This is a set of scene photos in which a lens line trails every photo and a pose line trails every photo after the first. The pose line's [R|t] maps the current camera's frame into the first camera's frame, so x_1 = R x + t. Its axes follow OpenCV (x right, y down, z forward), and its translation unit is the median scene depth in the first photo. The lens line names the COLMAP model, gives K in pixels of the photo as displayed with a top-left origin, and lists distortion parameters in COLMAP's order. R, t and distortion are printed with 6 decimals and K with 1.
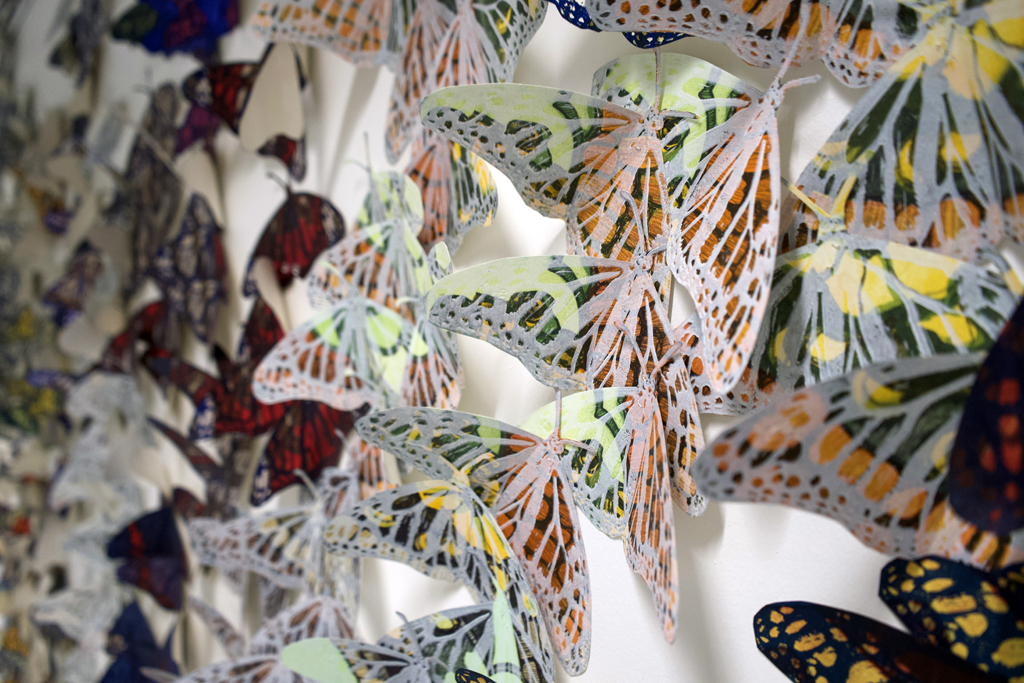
lens RADIAL K [[821.4, 0, 512.0], [0, 821.4, 341.5], [0, 0, 1]] dist [0.003897, -0.007809]
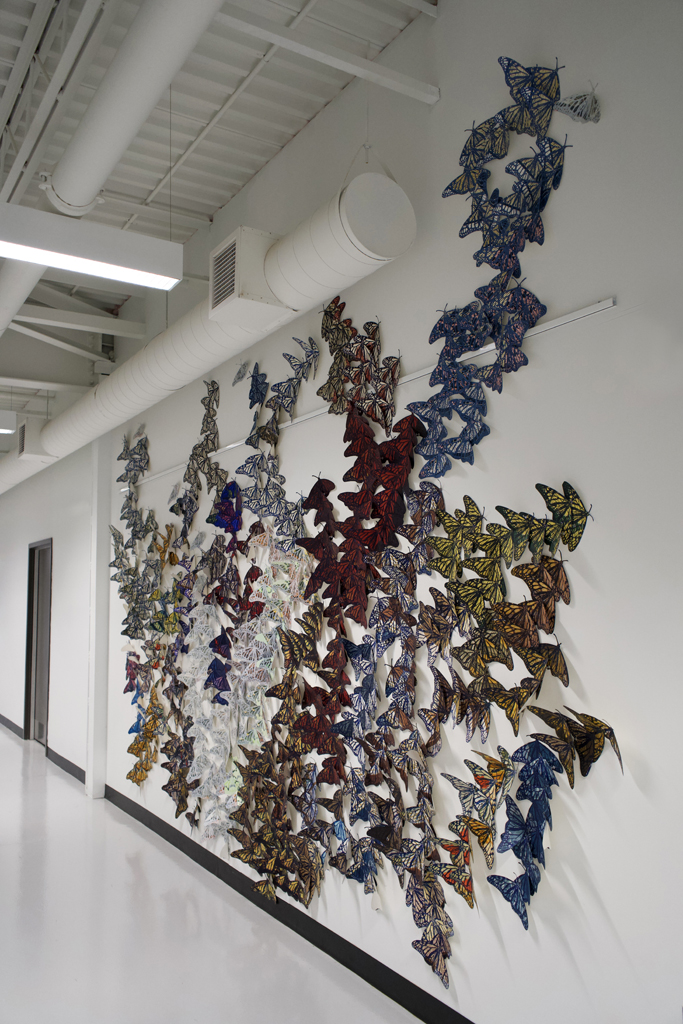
lens RADIAL K [[821.4, 0, 341.5], [0, 821.4, 512.0], [0, 0, 1]] dist [0.003897, -0.007809]
pose [[0.992756, -0.052039, -0.108291, 1.609783], [0.039449, 0.992545, -0.115320, 0.209590], [0.113485, 0.110212, 0.987408, -7.584341]]
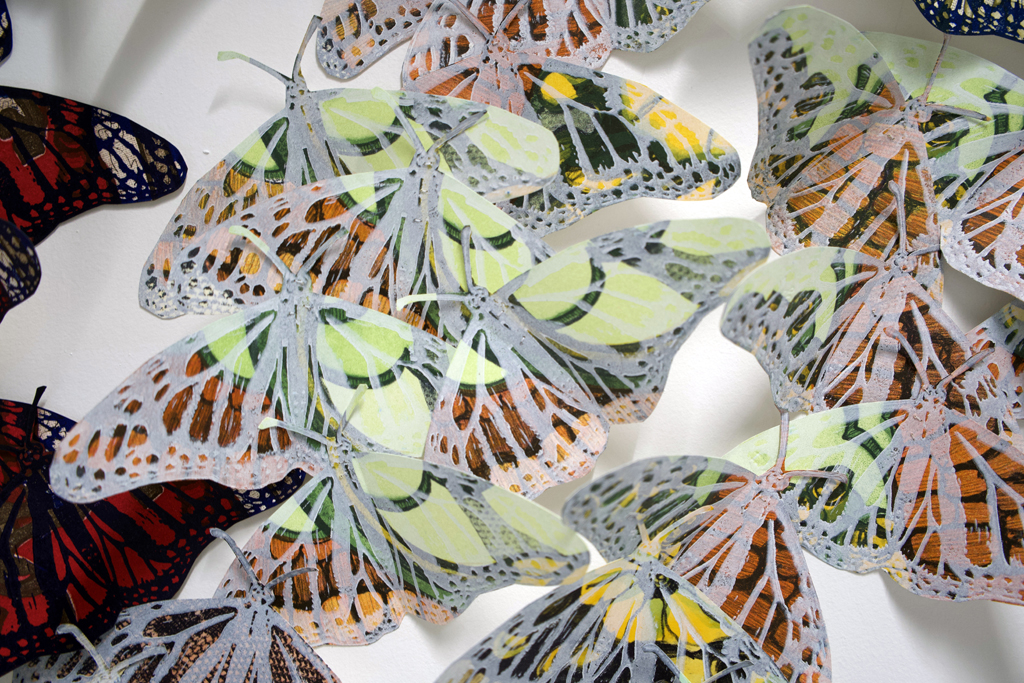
lens RADIAL K [[821.4, 0, 512.0], [0, 821.4, 341.5], [0, 0, 1]] dist [0.003897, -0.007809]
pose [[0.615454, -0.019108, 0.787941, -0.775968], [0.029215, 0.999572, 0.001420, -0.021158], [-0.787631, 0.022145, 0.615749, 0.727334]]
